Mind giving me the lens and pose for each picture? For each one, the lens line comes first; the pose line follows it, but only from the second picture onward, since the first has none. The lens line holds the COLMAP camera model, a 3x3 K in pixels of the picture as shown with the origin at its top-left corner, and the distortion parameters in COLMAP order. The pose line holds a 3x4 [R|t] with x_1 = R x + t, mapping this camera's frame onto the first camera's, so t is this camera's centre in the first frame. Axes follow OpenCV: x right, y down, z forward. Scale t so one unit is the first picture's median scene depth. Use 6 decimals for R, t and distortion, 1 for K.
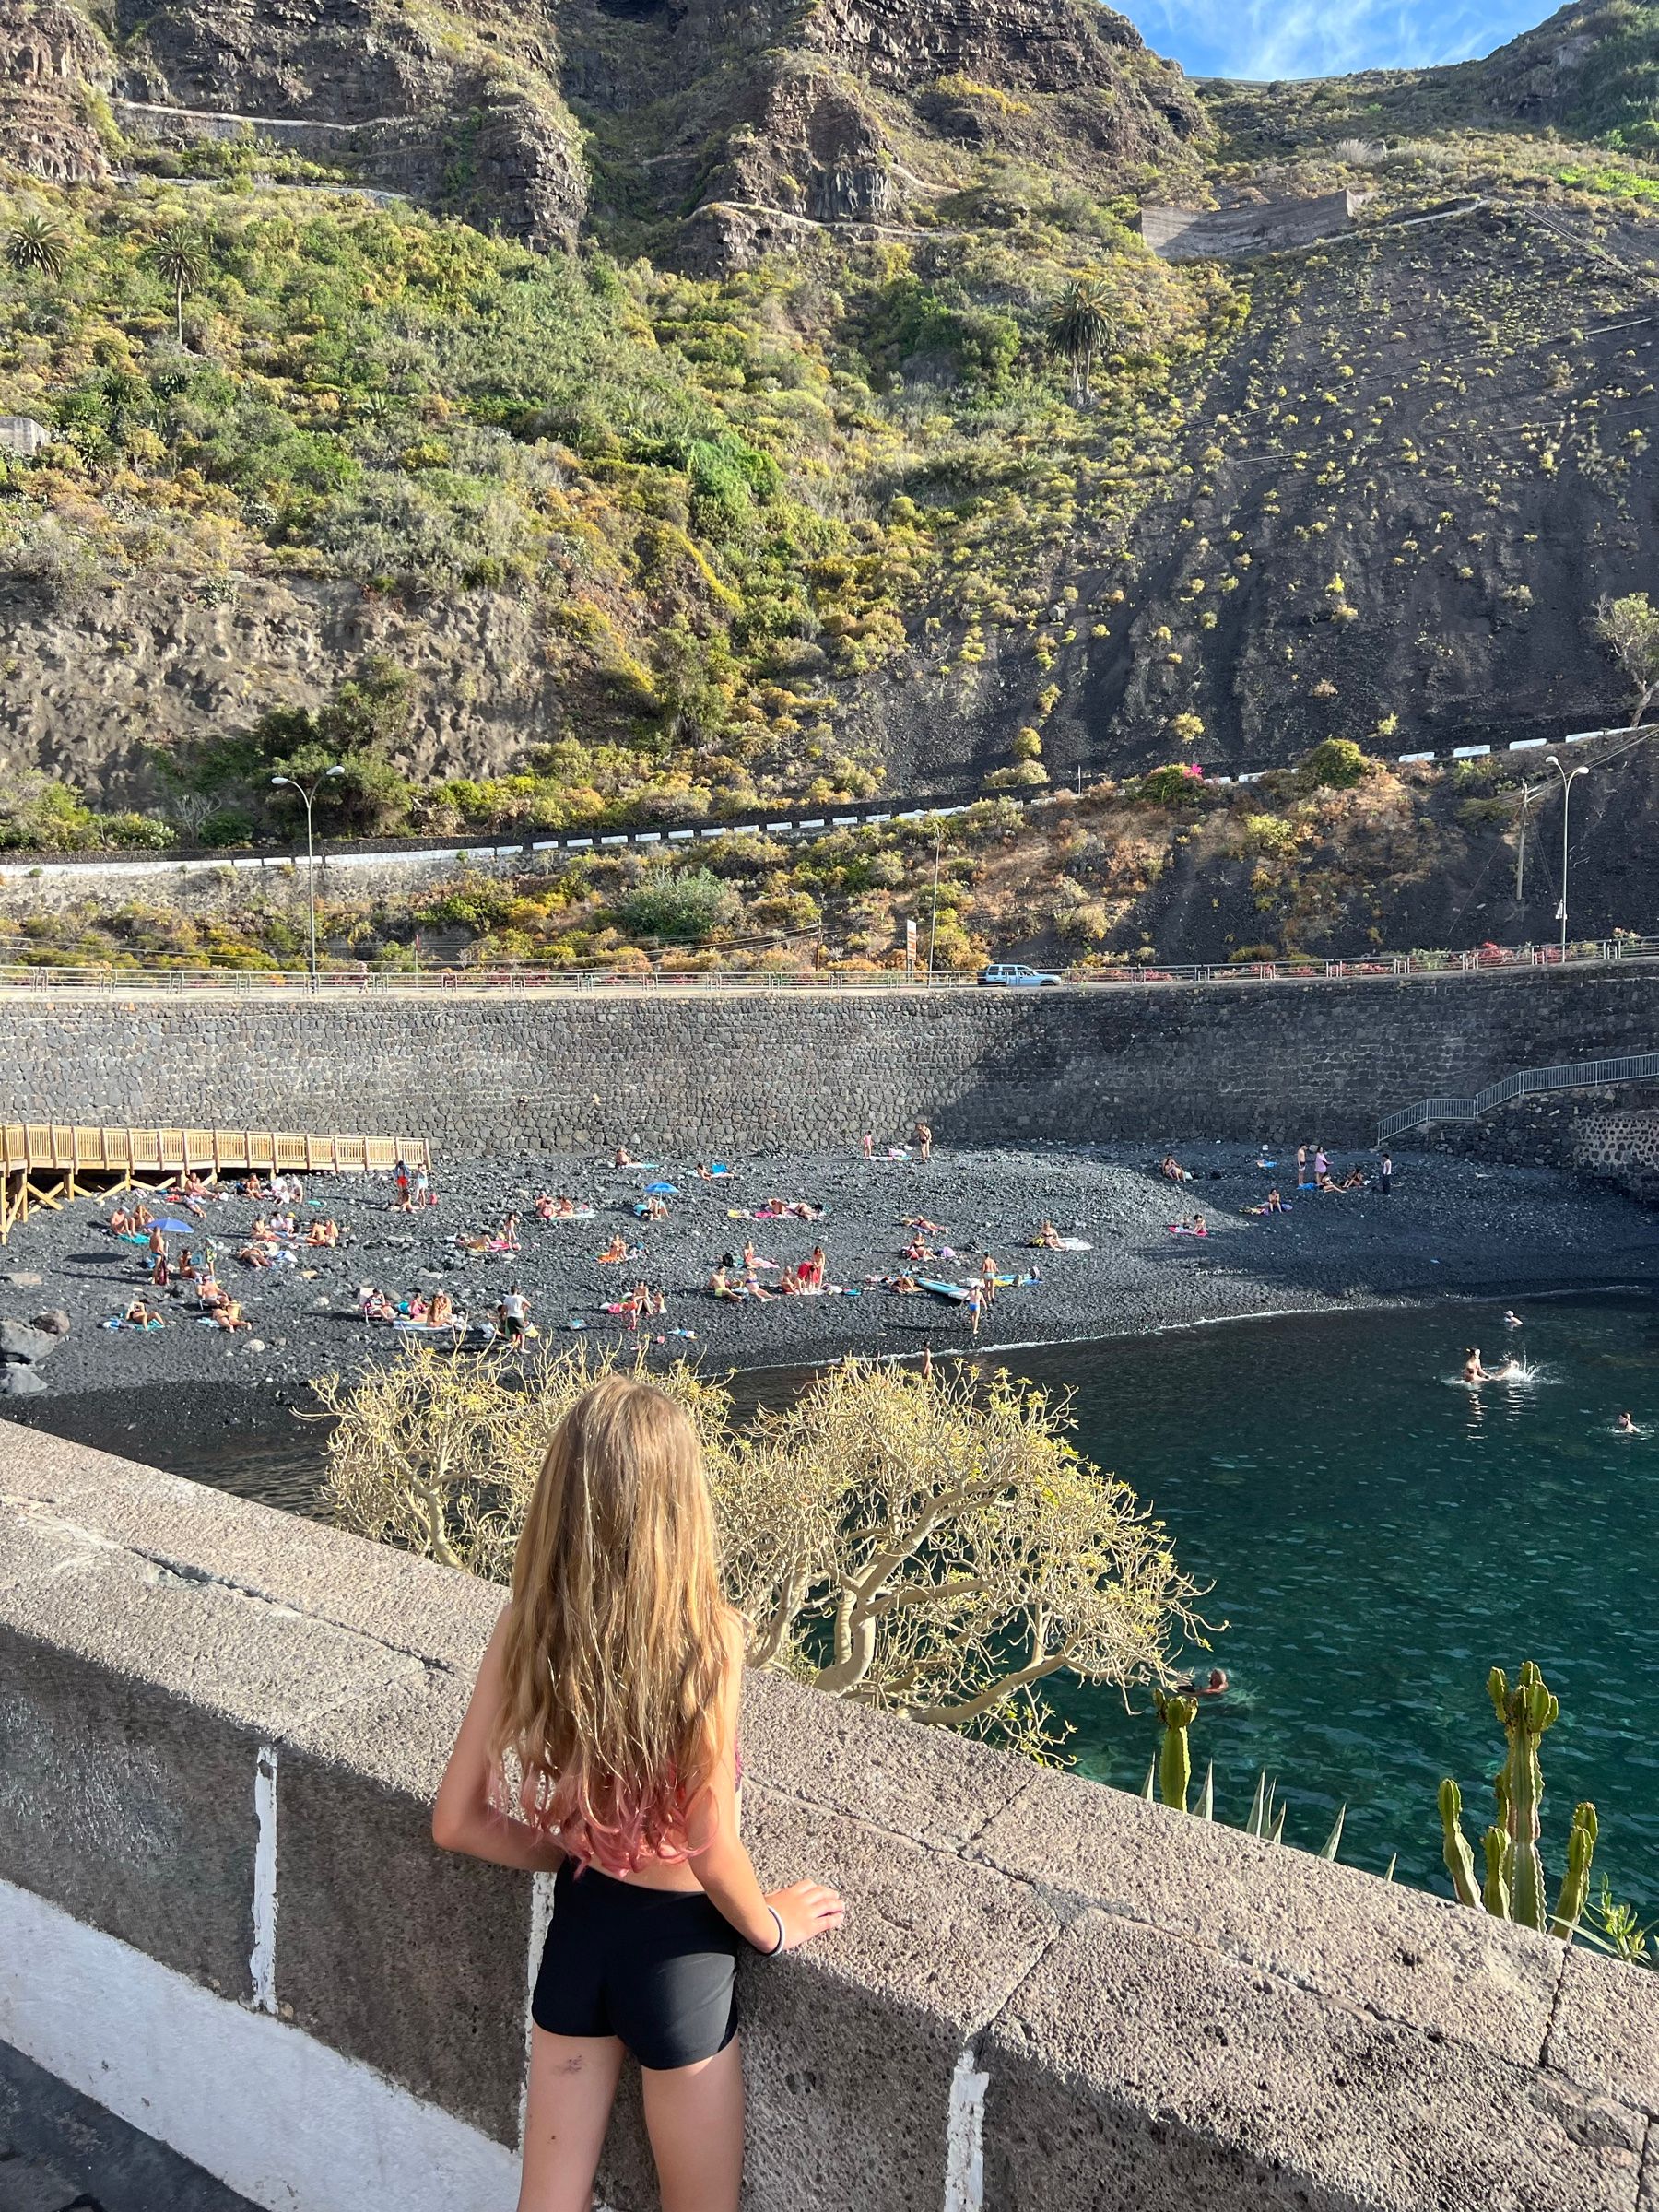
lens RADIAL K [[1698.9, 0, 827.2], [0, 1698.9, 1047.9], [0, 0, 1]] dist [0.100396, -0.130227]
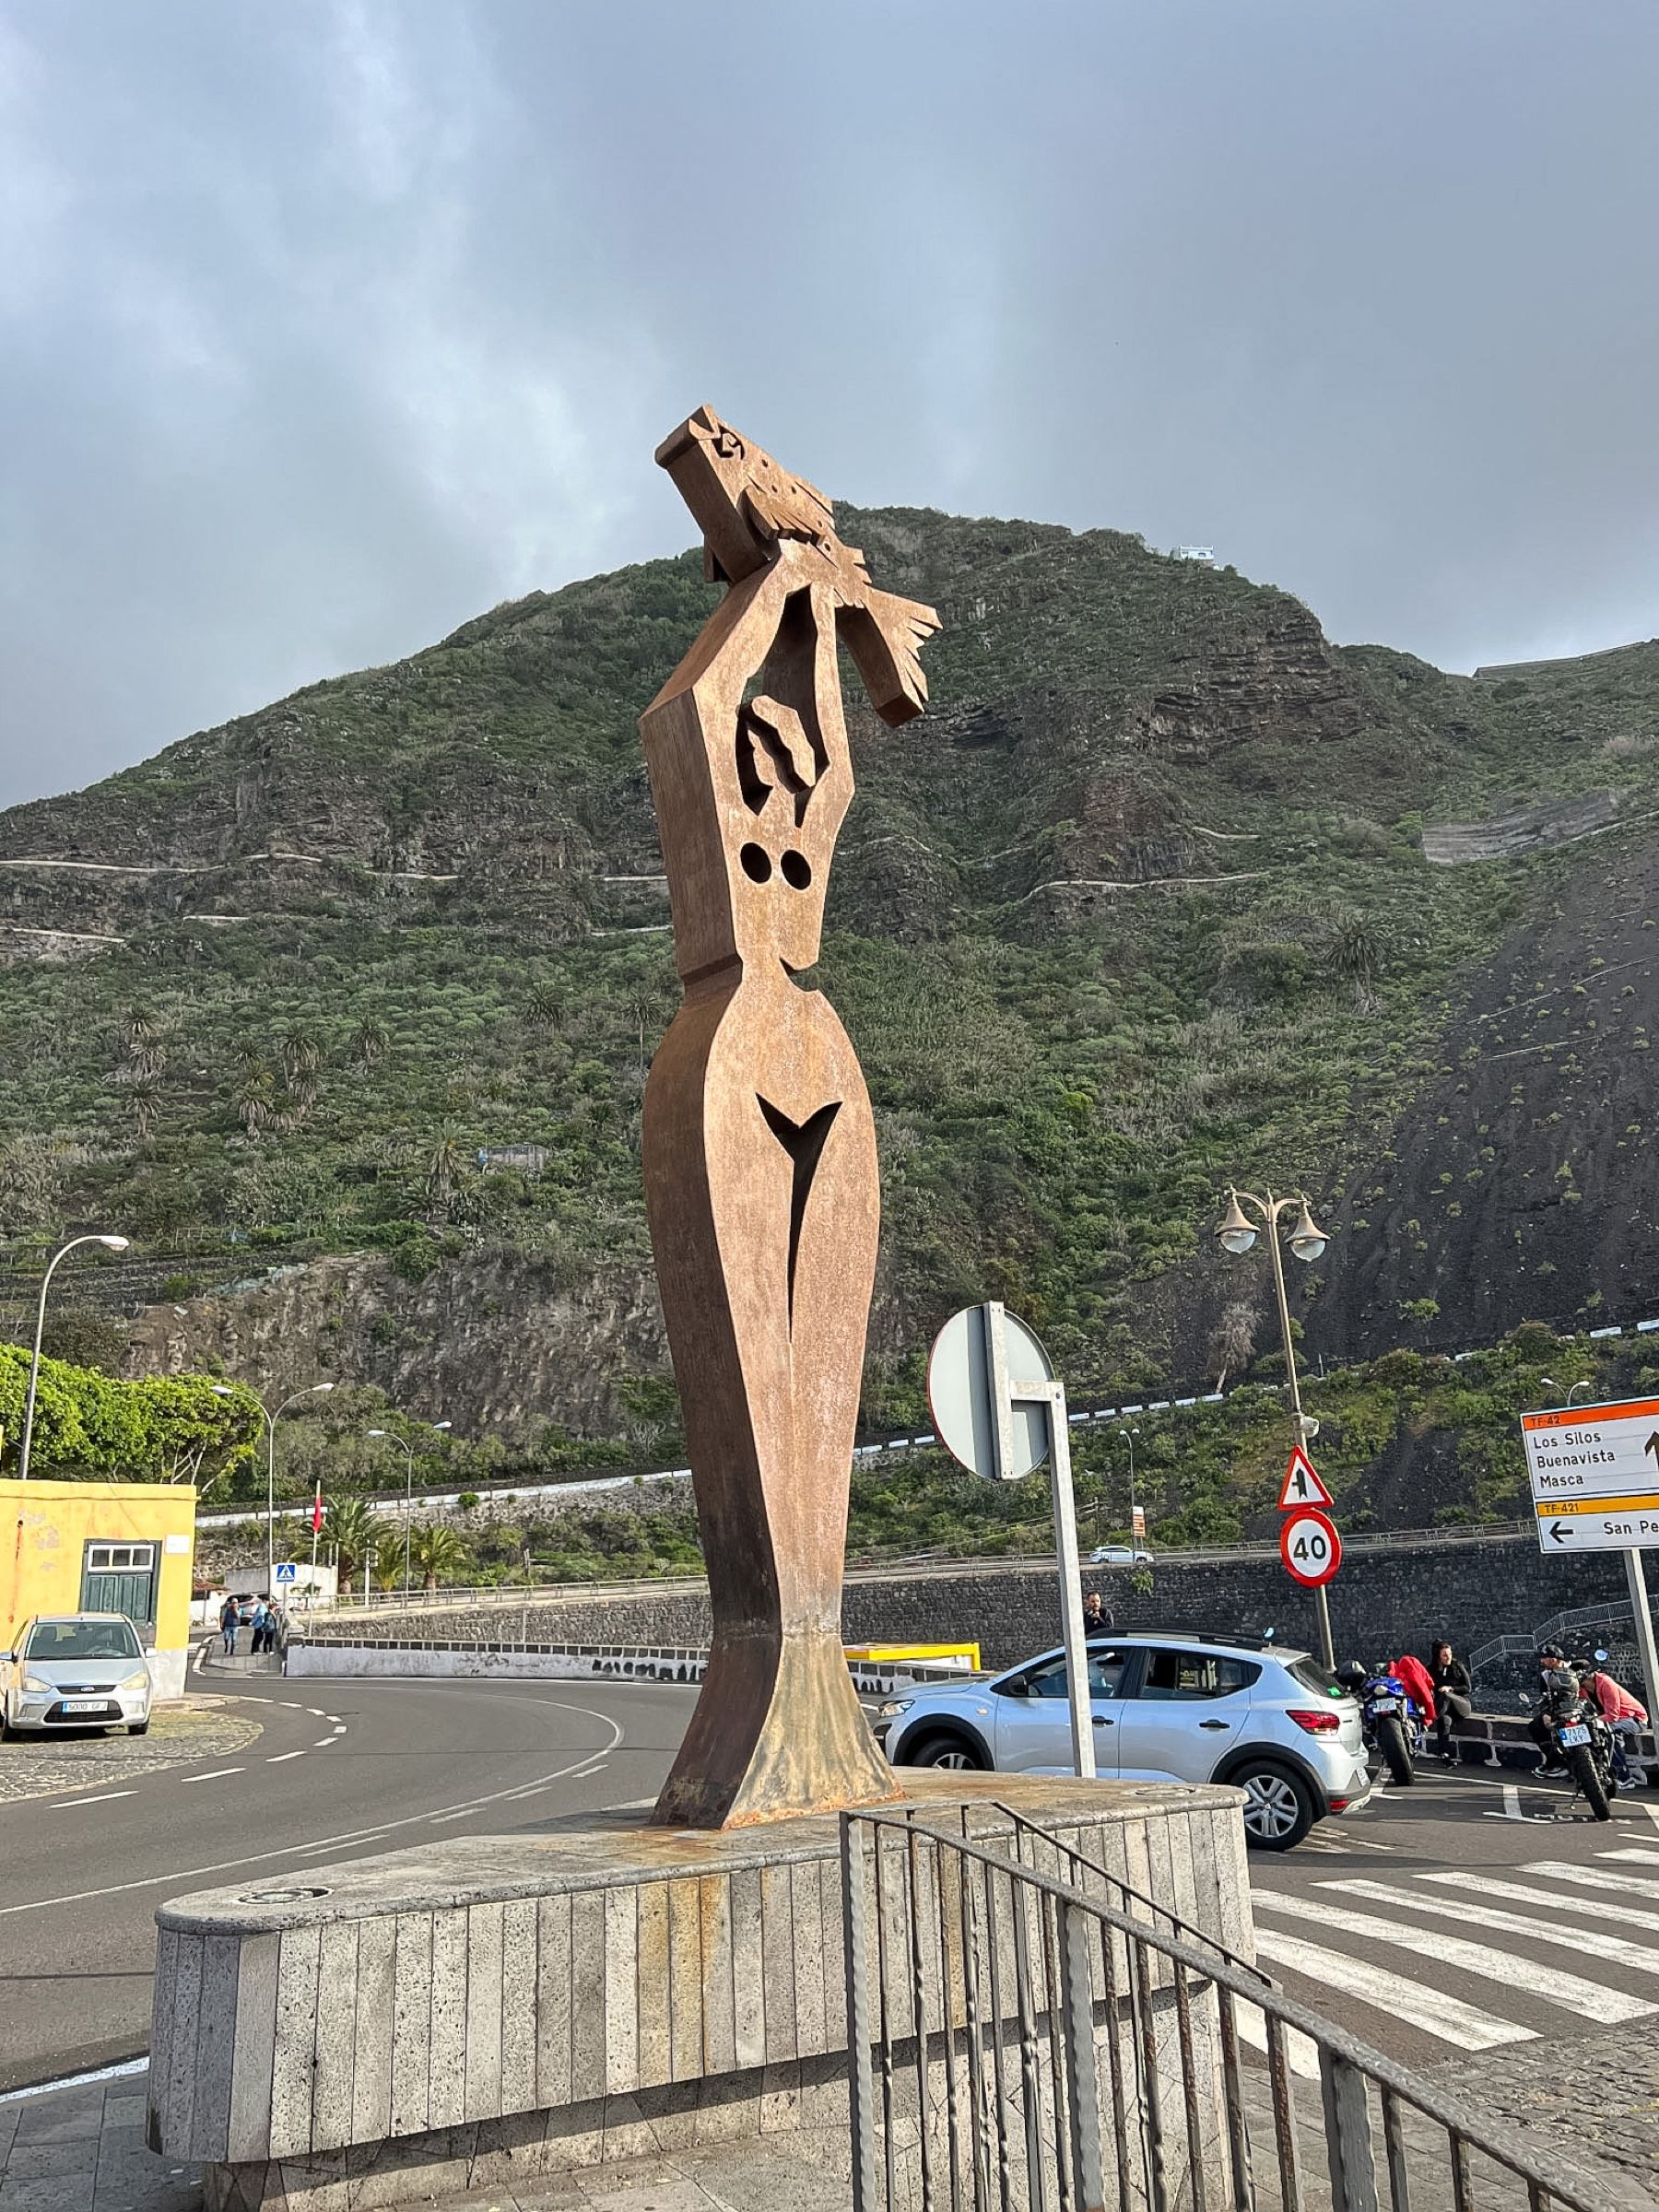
lens RADIAL K [[1698.9, 0, 827.2], [0, 1698.9, 1047.9], [0, 0, 1]] dist [0.100396, -0.130227]
pose [[0.965247, -0.115120, -0.234619, 0.091504], [0.037586, 0.949570, -0.311294, -0.002337], [0.258624, 0.291658, 0.920896, -0.220620]]
